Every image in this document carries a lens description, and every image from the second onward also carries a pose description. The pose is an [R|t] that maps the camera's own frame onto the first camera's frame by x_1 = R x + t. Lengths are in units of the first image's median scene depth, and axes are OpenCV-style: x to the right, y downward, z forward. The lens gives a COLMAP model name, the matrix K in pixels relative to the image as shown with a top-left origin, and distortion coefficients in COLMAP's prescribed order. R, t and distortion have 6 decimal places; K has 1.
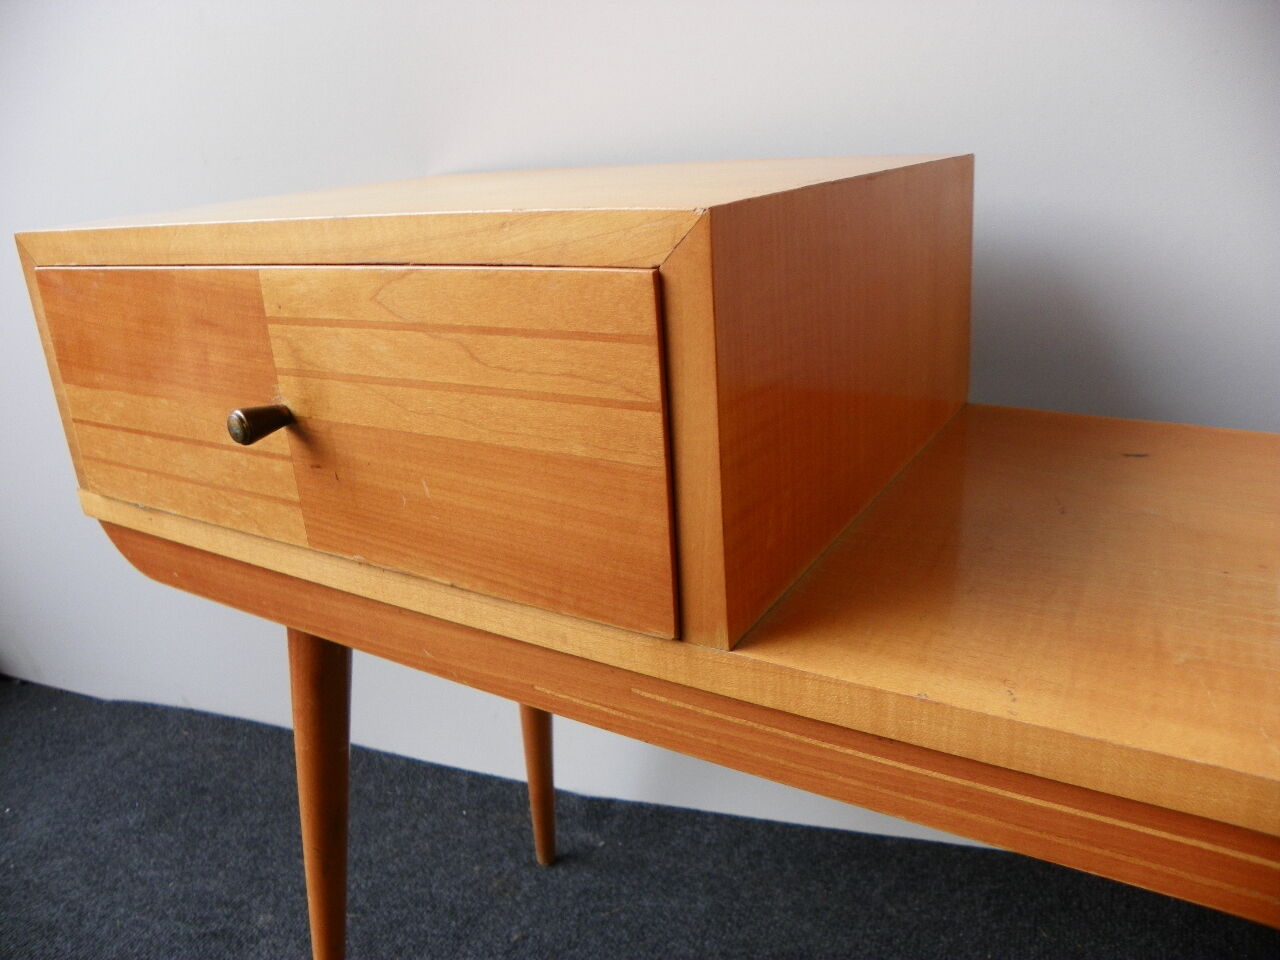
lens RADIAL K [[969.4, 0, 620.5], [0, 969.4, 482.8], [0, 0, 1]] dist [-0.160660, 0.097325]
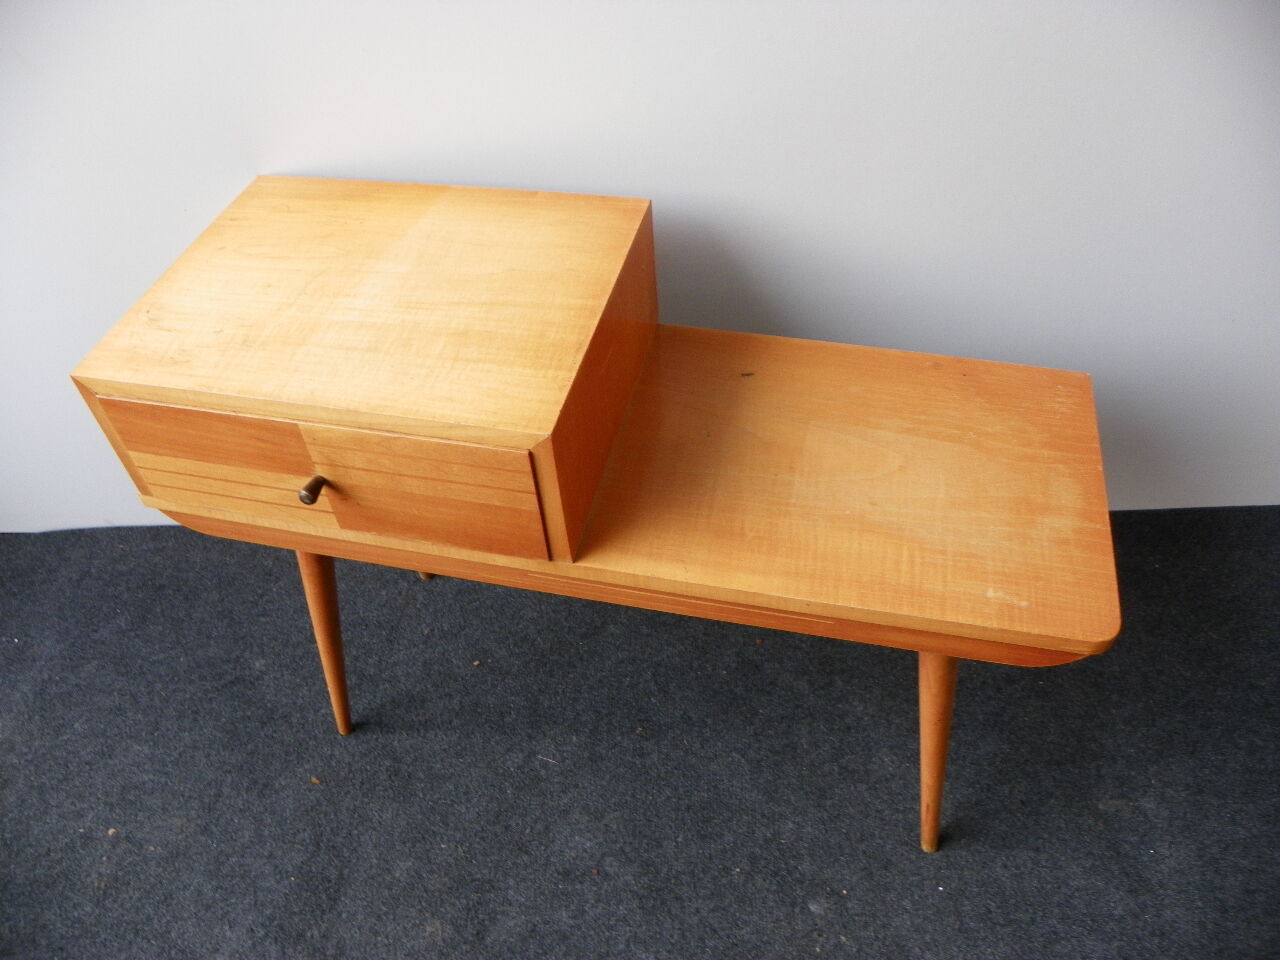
lens RADIAL K [[969.4, 0, 620.5], [0, 969.4, 482.8], [0, 0, 1]] dist [-0.160660, 0.097325]
pose [[0.947851, -0.224804, 0.225926, -0.107464], [0.107147, 0.892366, 0.438409, -0.412416], [-0.300164, -0.391339, 0.869917, -0.413707]]
